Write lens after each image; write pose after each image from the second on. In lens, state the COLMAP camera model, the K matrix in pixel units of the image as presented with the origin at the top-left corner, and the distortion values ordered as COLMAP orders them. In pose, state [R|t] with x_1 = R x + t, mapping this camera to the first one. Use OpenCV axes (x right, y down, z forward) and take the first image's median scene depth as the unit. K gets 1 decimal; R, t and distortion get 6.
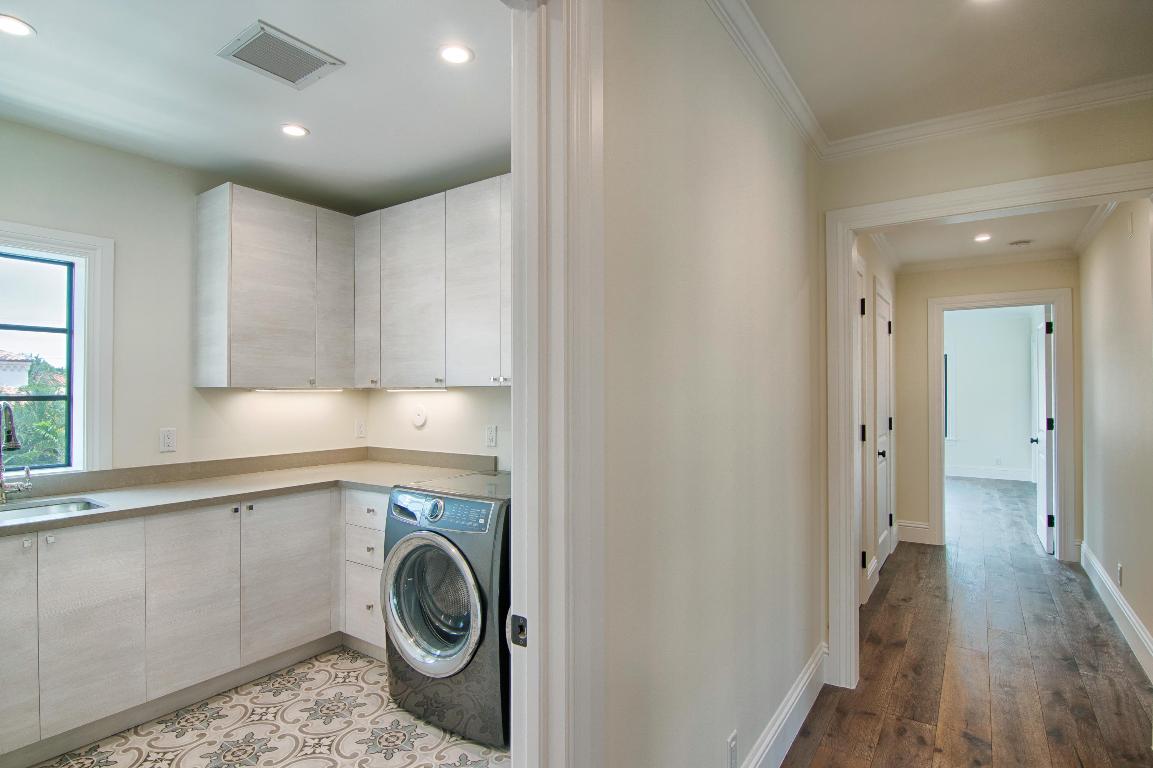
lens RADIAL K [[586.5, 0, 577.1], [0, 586.5, 382.0], [0, 0, 1]] dist [-0.005754, -0.011445]
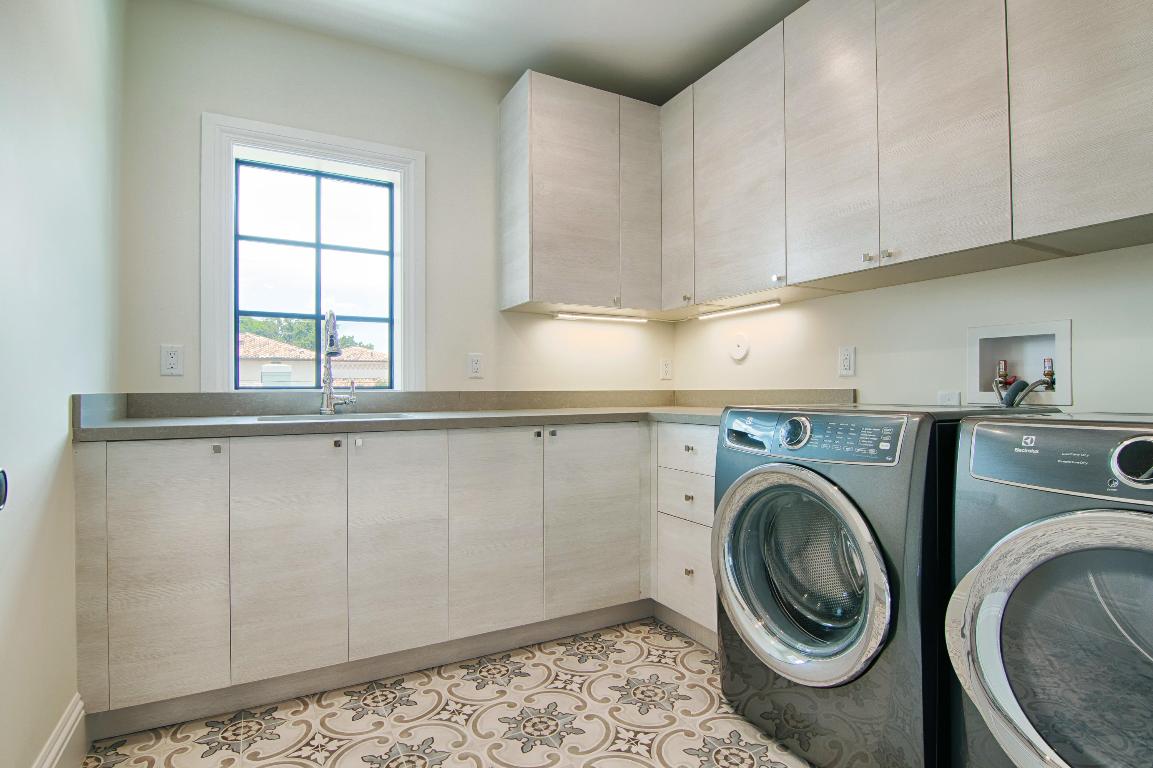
lens RADIAL K [[586.5, 0, 577.1], [0, 586.5, 382.0], [0, 0, 1]] dist [-0.005754, -0.011445]
pose [[0.891363, -0.006428, -0.453245, -0.148440], [0.008370, 0.999962, 0.002278, 0.144034], [0.453213, -0.005824, 0.891383, 0.268698]]
